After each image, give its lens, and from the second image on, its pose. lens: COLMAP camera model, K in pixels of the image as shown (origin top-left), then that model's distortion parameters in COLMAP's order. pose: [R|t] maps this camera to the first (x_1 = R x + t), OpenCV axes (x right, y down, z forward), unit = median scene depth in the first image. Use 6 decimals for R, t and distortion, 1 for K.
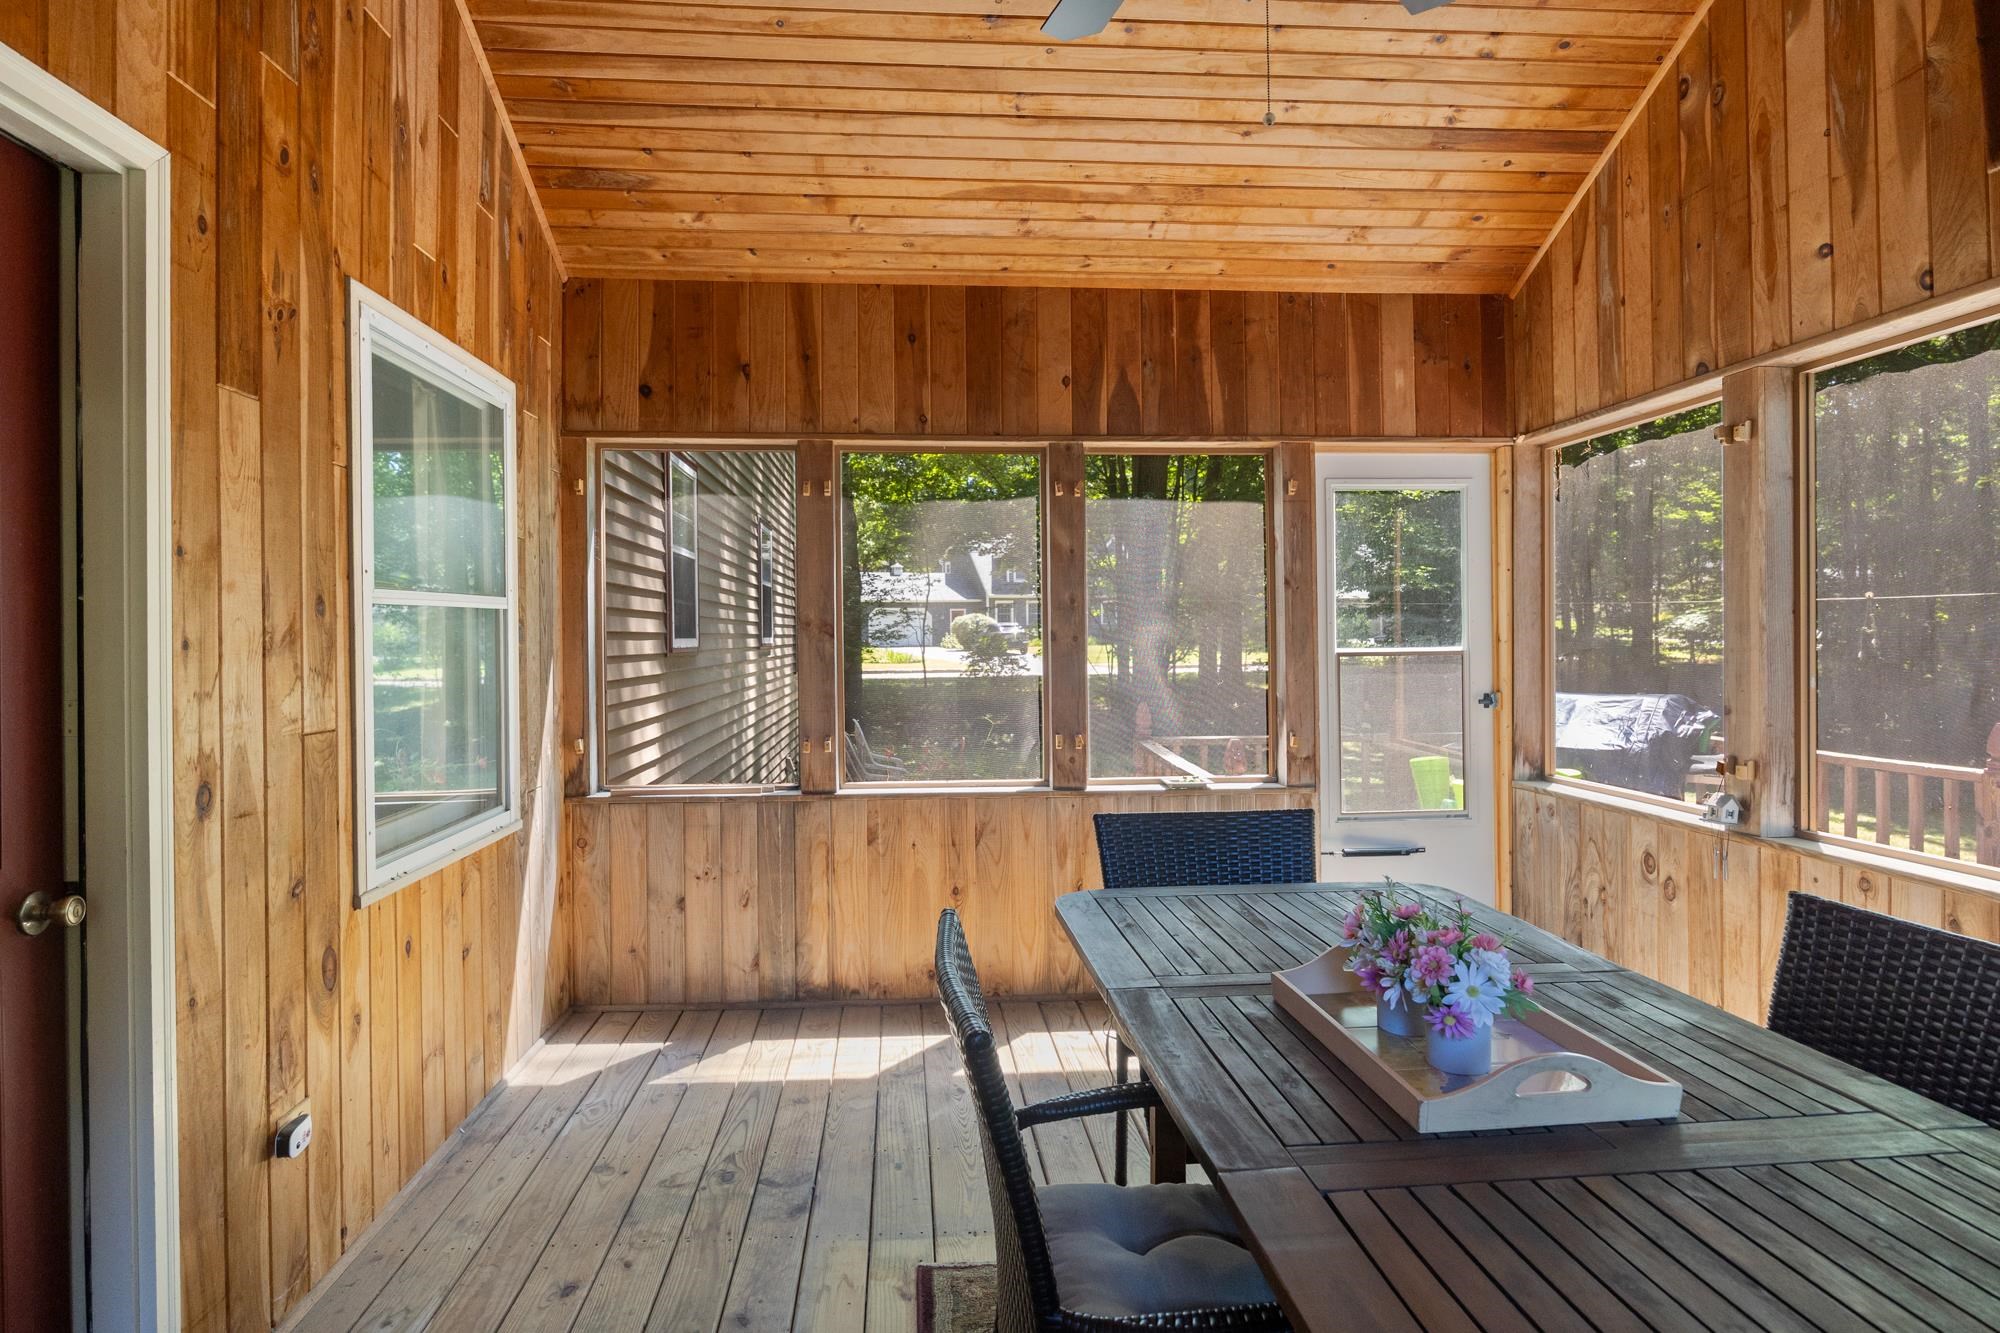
lens RADIAL K [[1099.9, 0, 982.1], [0, 1099.9, 635.6], [0, 0, 1]] dist [-0.010219, 0.000995]
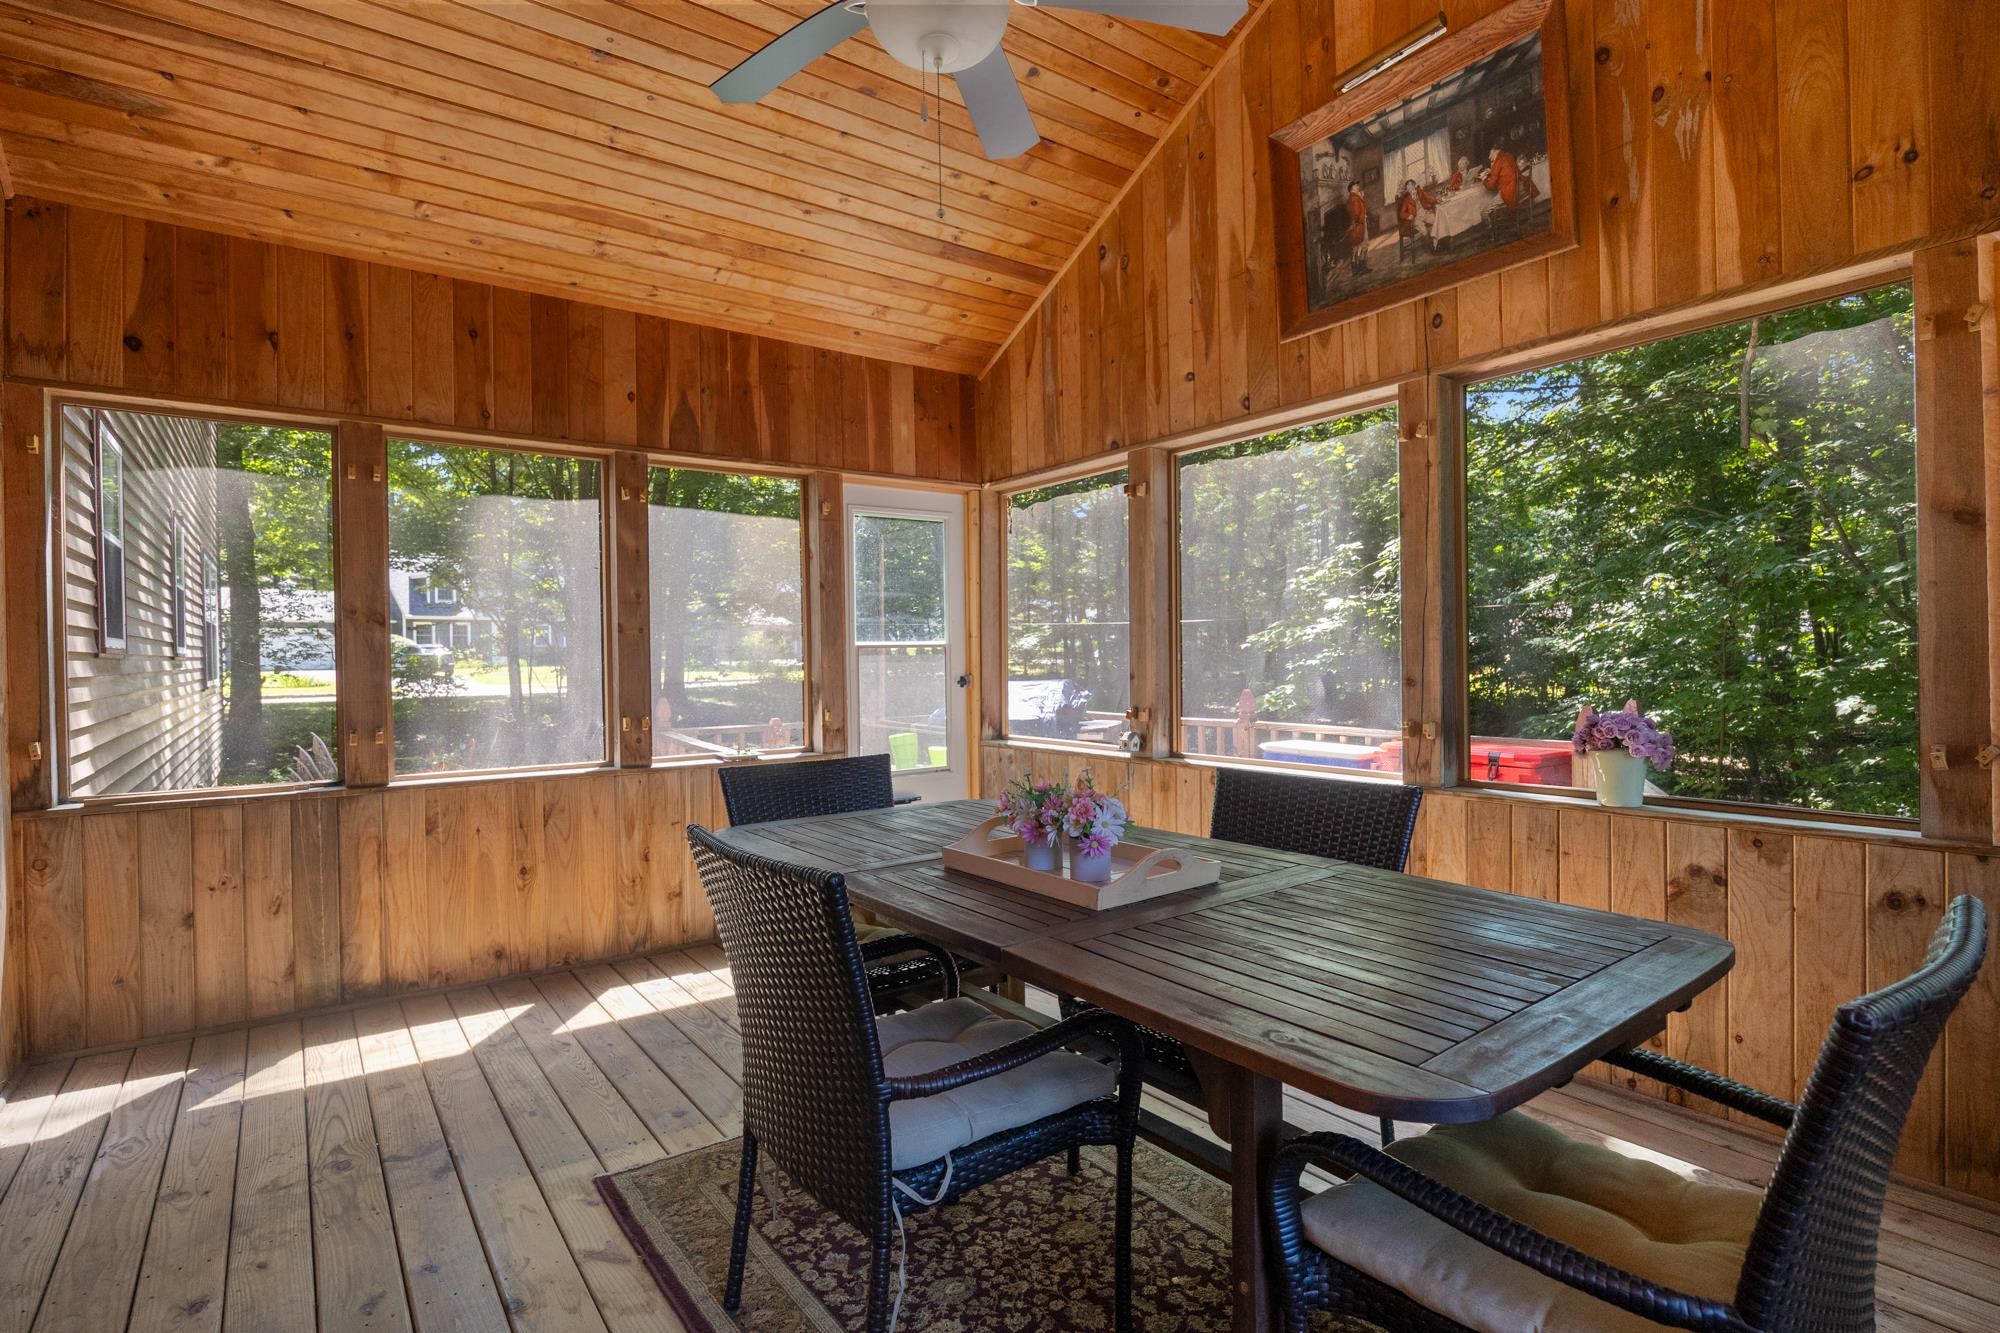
lens RADIAL K [[982.6, 0, 996.2], [0, 982.6, 658.7], [0, 0, 1]] dist [-0.015126, 0.000138]
pose [[0.847370, -0.002236, 0.530998, -0.138846], [0.002894, 0.999996, -0.000407, 0.033247], [-0.530994, 0.001882, 0.847373, -0.024667]]
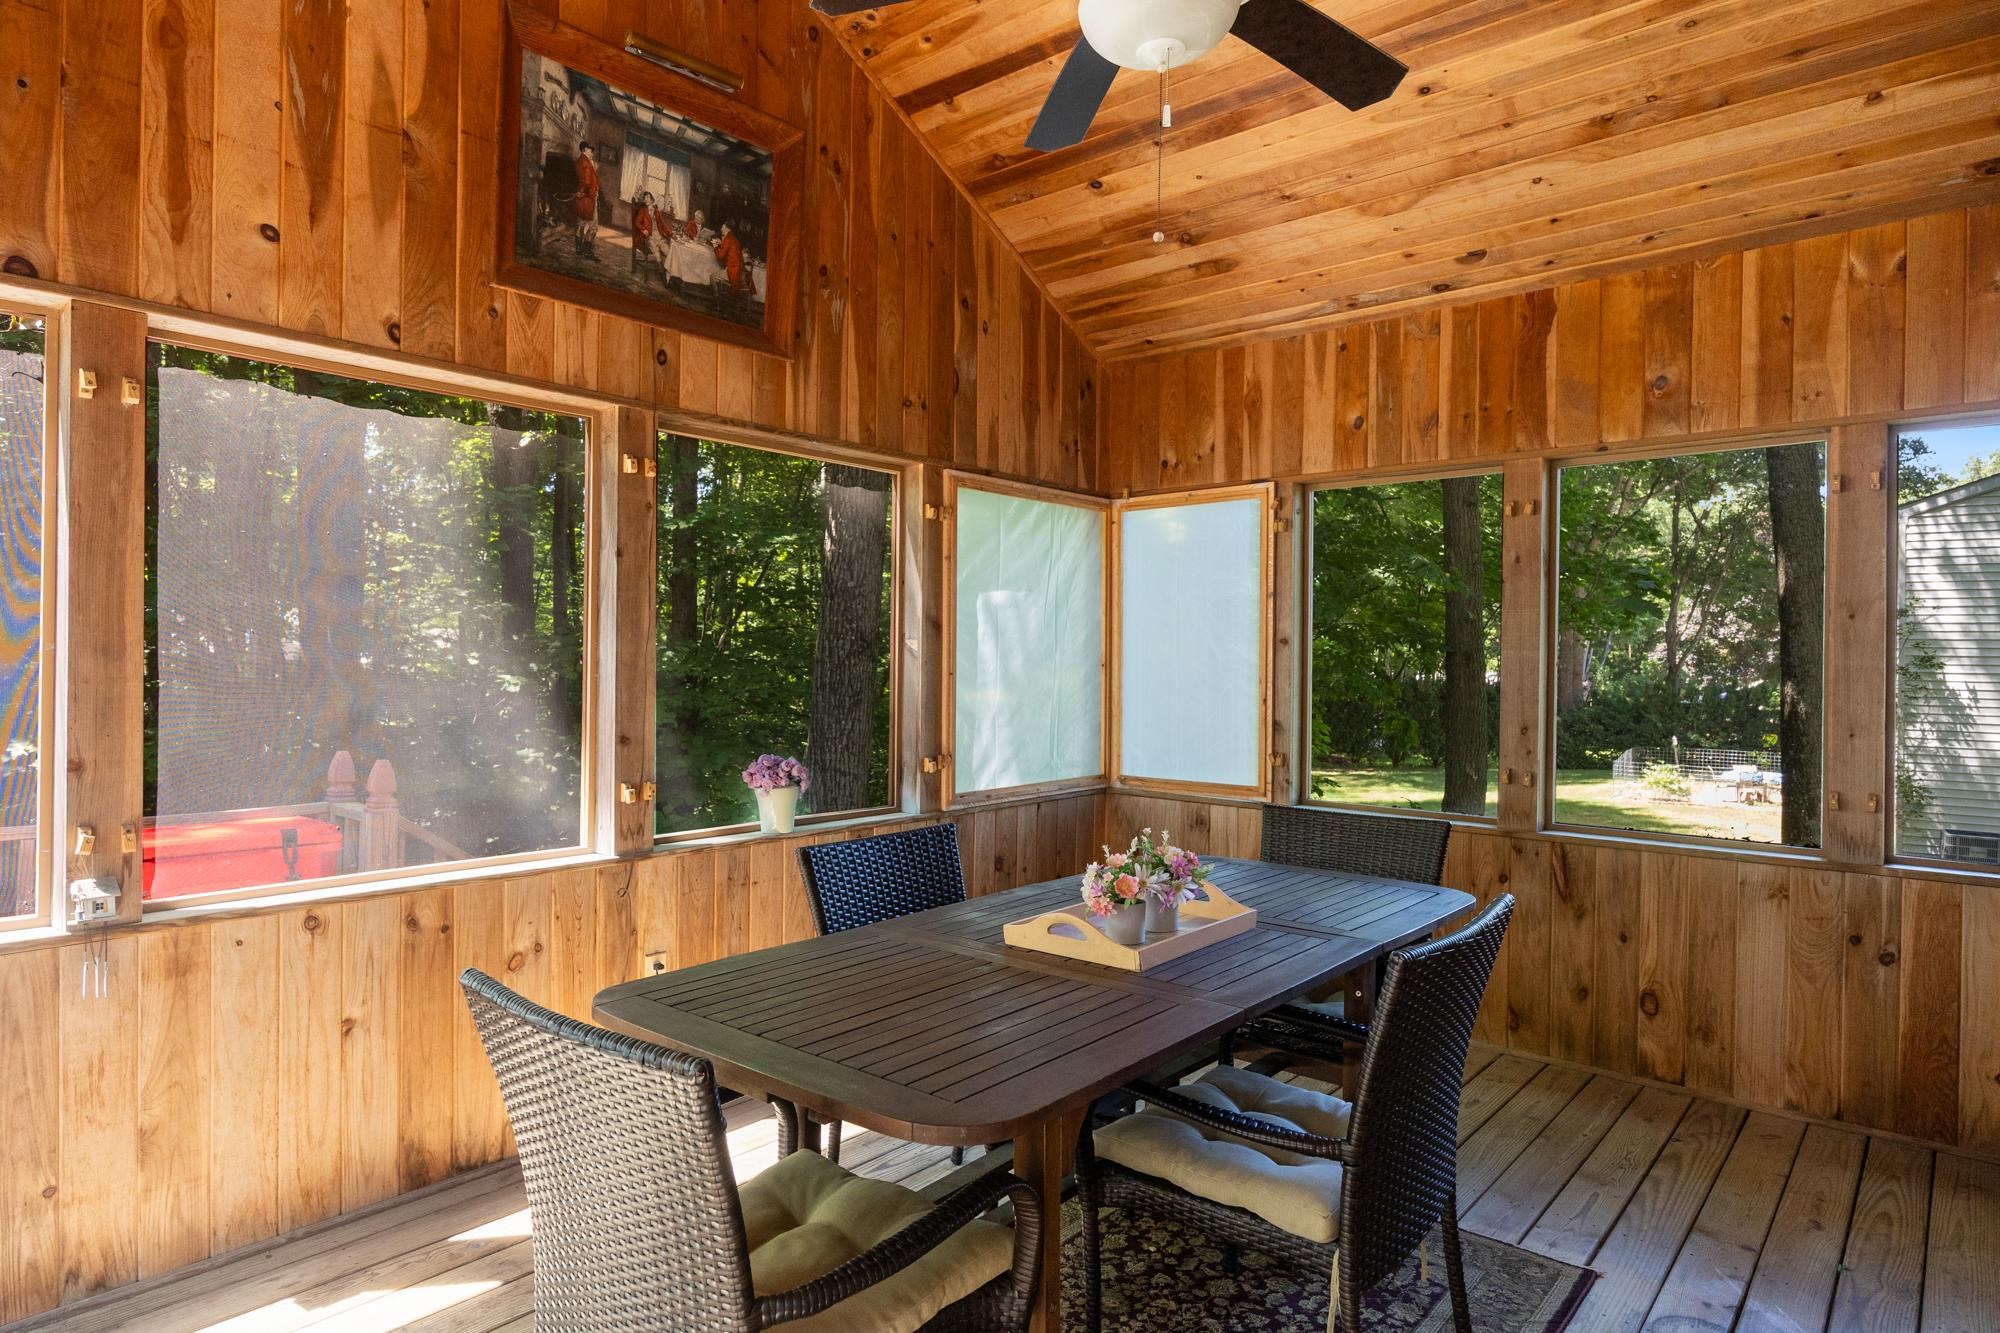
lens RADIAL K [[1158.0, 0, 997.5], [0, 1158.0, 676.6], [0, 0, 1]] dist [-0.007795, 0.002078]
pose [[-0.713009, -0.001057, 0.701154, -0.216004], [-0.005098, 0.999980, -0.003677, 0.008165], [-0.701137, -0.006196, -0.713000, 0.850248]]
